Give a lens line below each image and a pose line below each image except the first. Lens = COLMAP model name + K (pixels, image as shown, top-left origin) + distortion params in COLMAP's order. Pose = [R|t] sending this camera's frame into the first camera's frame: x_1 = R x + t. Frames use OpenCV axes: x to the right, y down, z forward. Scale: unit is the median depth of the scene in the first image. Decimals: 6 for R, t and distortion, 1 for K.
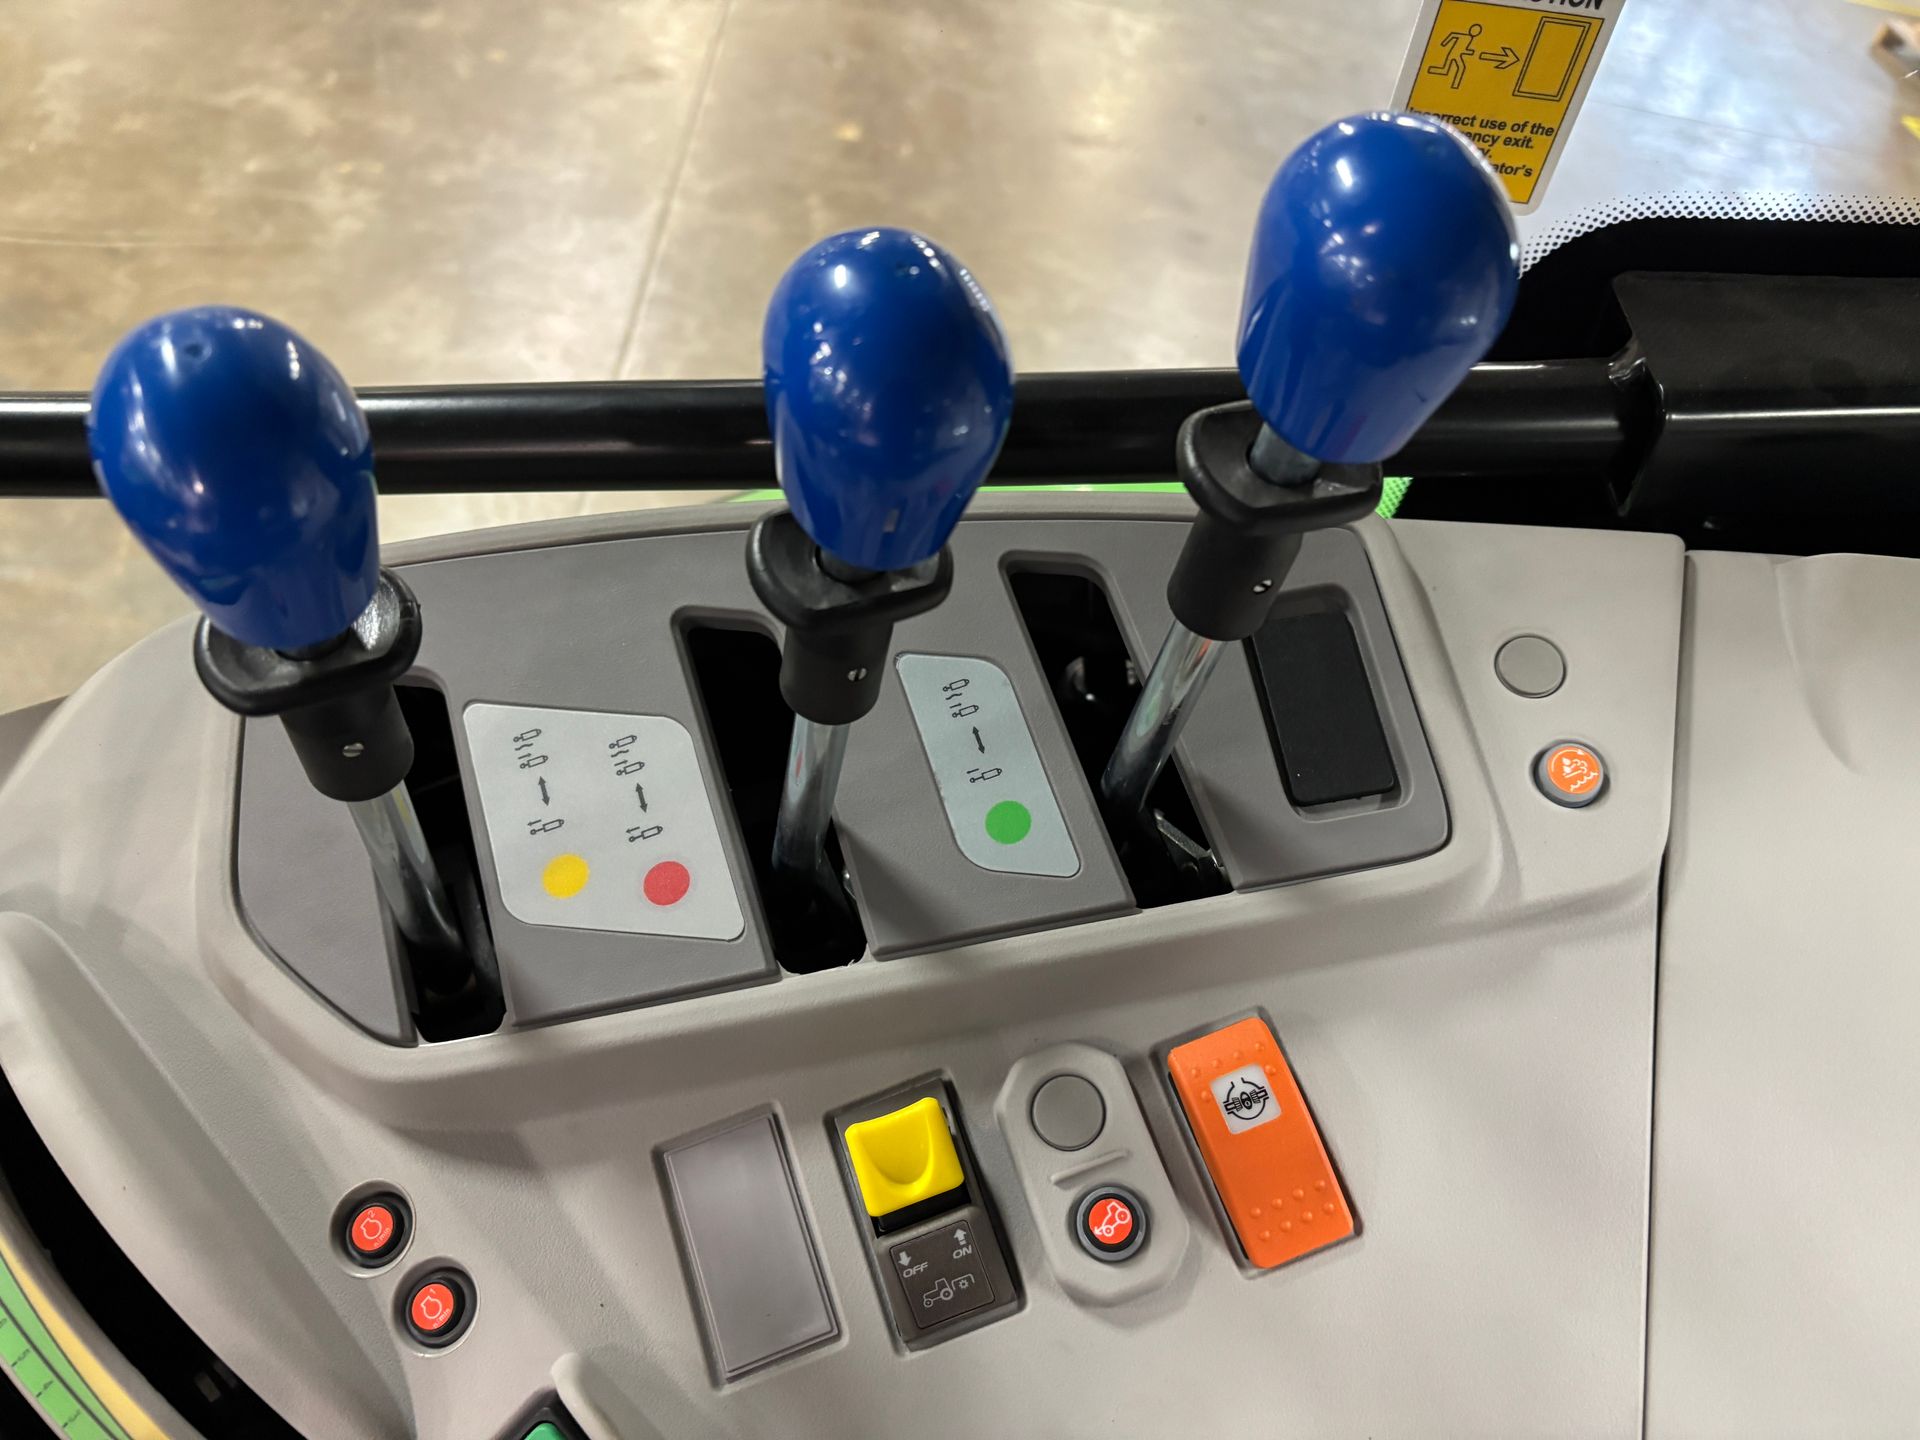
lens RADIAL K [[1440.3, 0, 960.0], [0, 1440.3, 720.0], [0, 0, 1]] dist [0.000816, 0.005251]
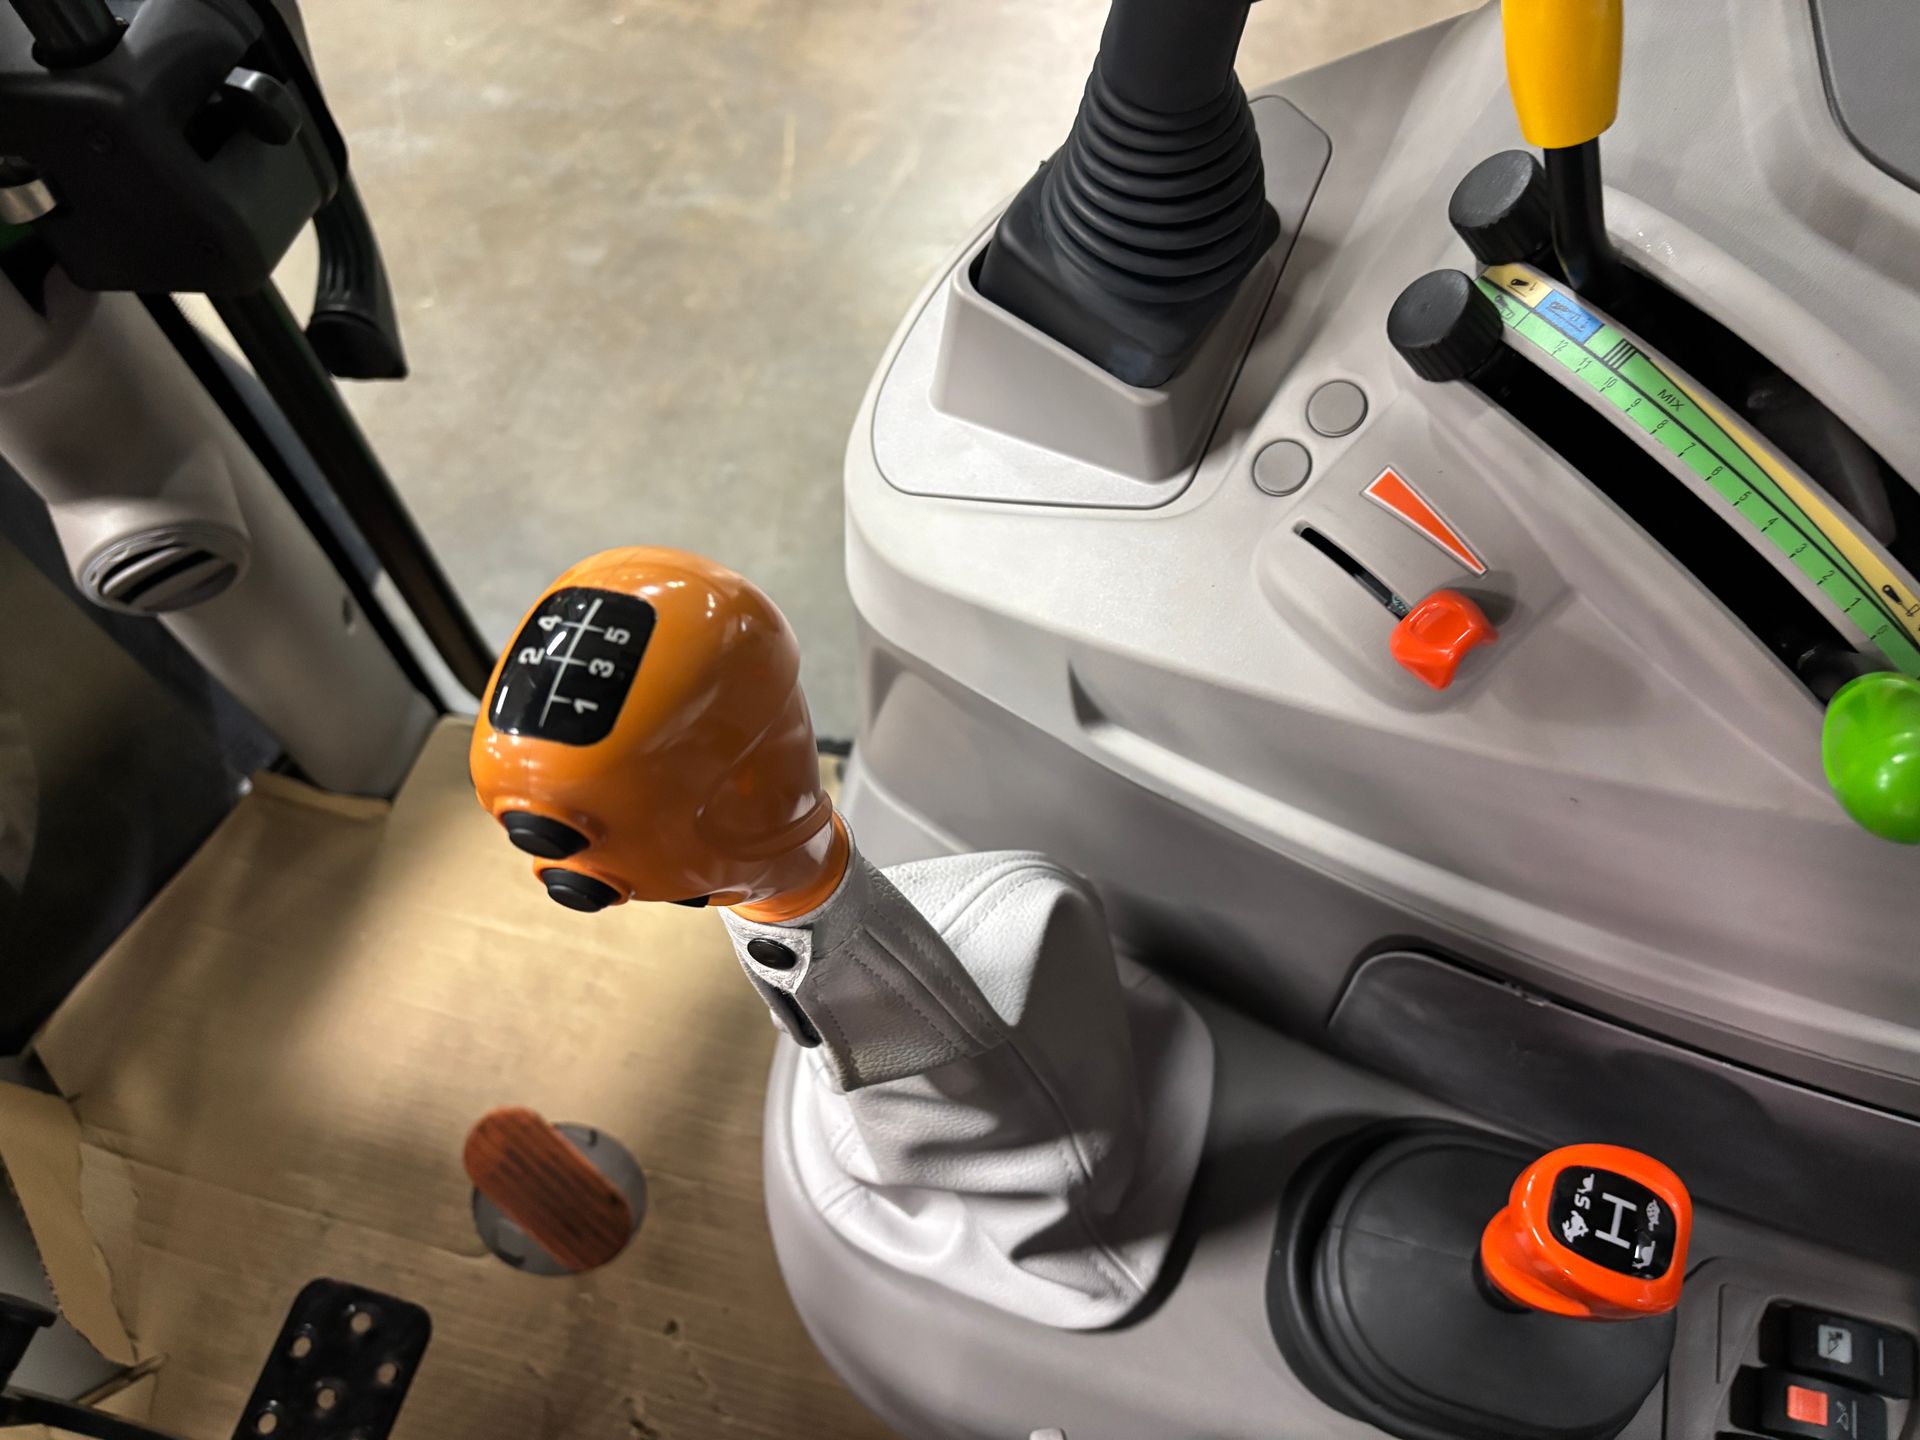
lens RADIAL K [[1440.3, 0, 960.0], [0, 1440.3, 720.0], [0, 0, 1]] dist [0.000816, 0.005251]
pose [[0.957583, 0.072189, -0.278968, -0.104757], [-0.015583, 0.979668, 0.200021, 0.045923], [0.287736, -0.187190, 0.939238, -0.029412]]
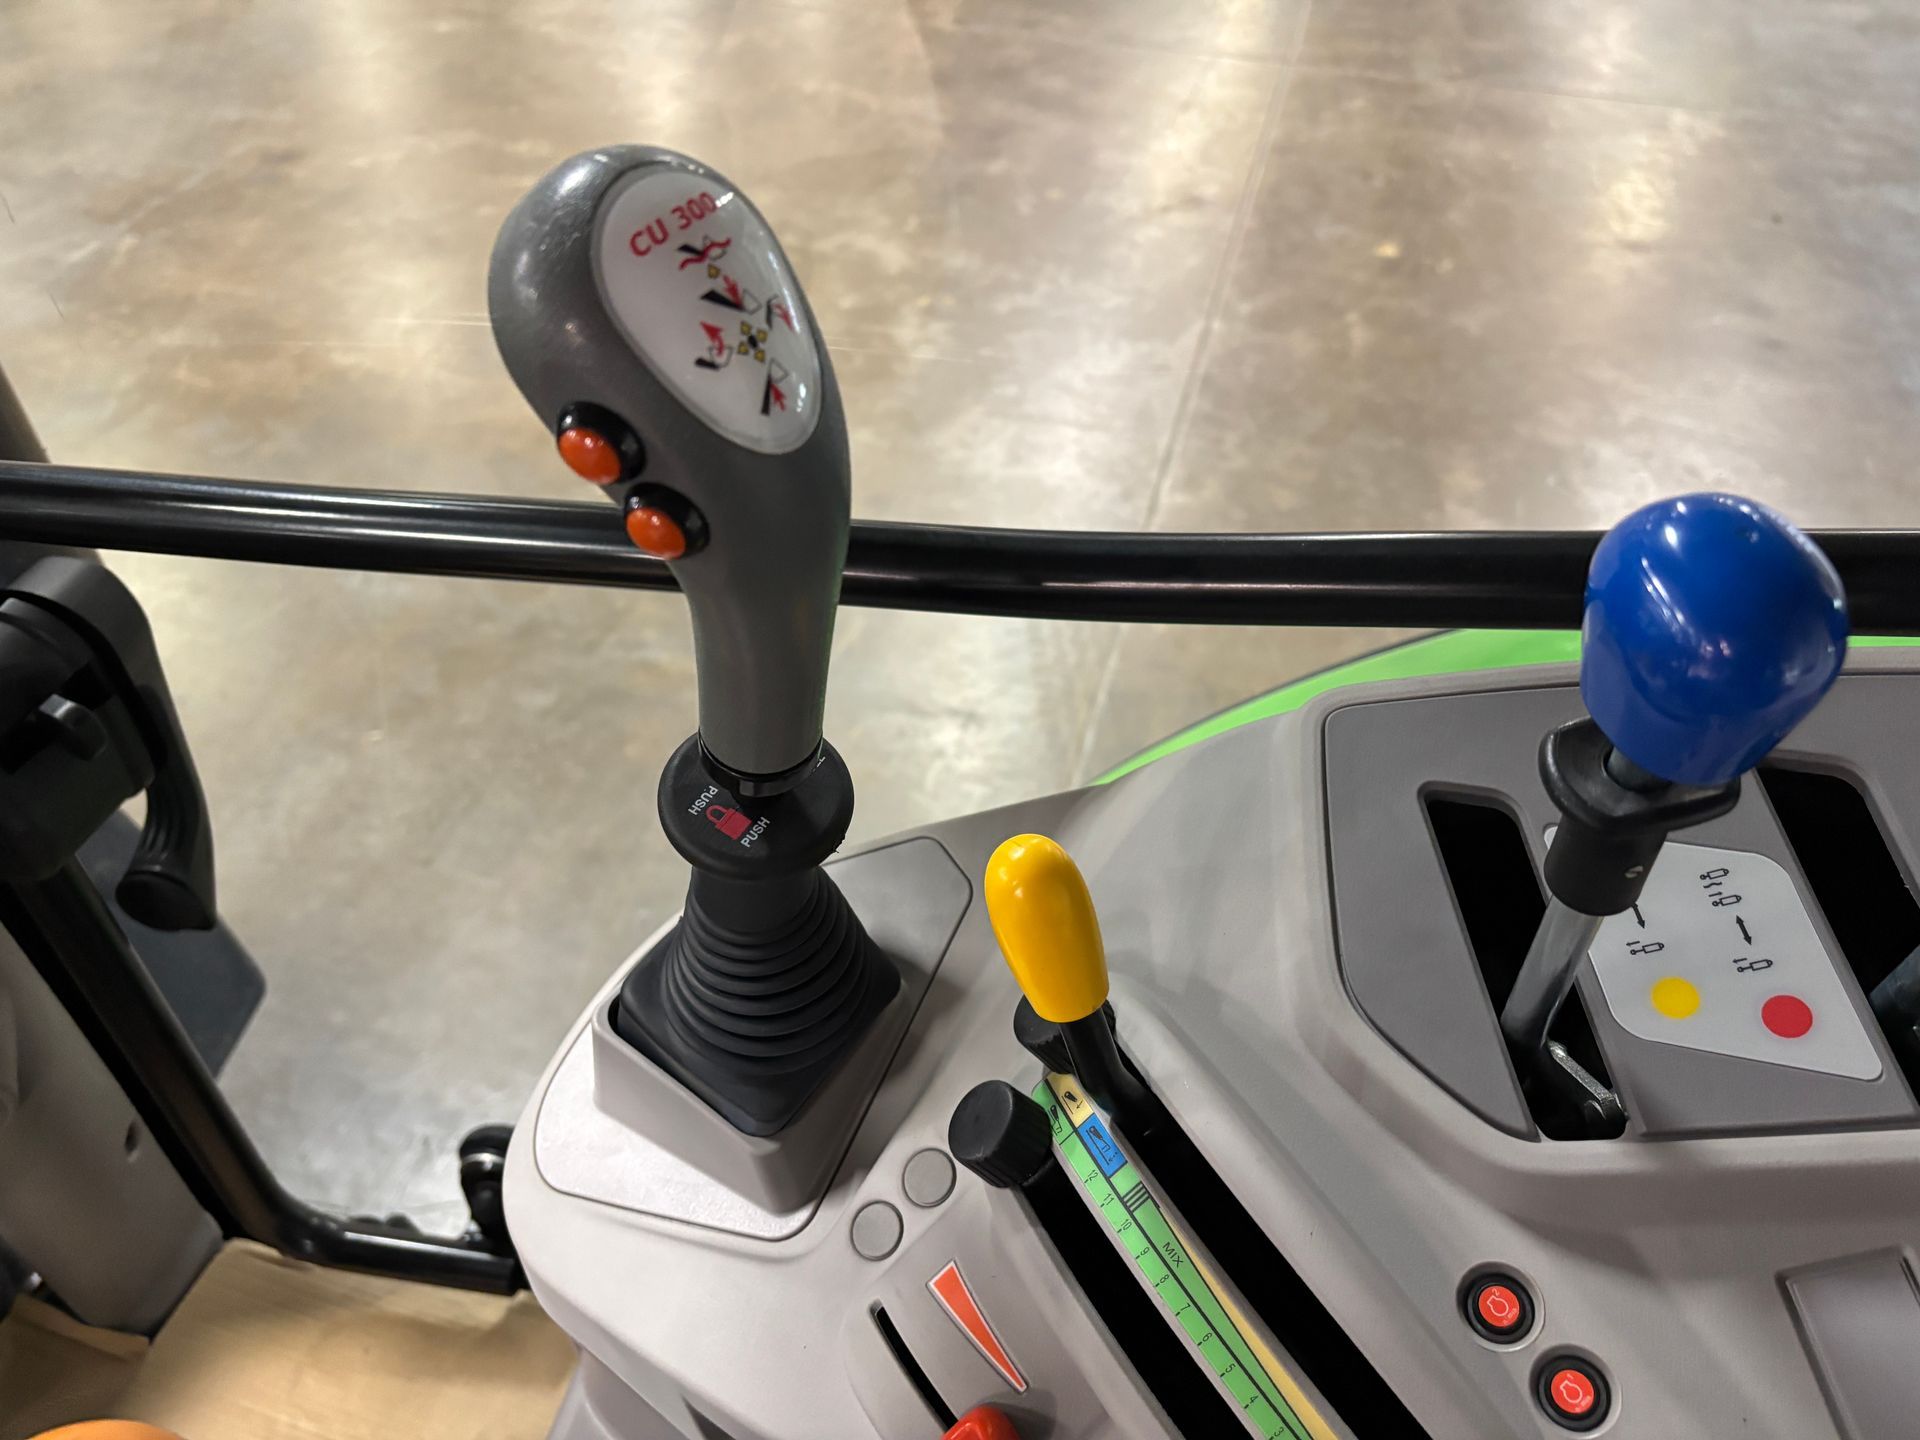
lens RADIAL K [[1432.2, 0, 967.2], [0, 1432.2, 727.2], [0, 0, 1]] dist [0.054803, -0.060443]
pose [[0.957172, 0.054771, -0.284293, -0.063505], [-0.073427, 0.995762, -0.055375, 0.000917], [0.280056, 0.073878, 0.957137, -0.024083]]
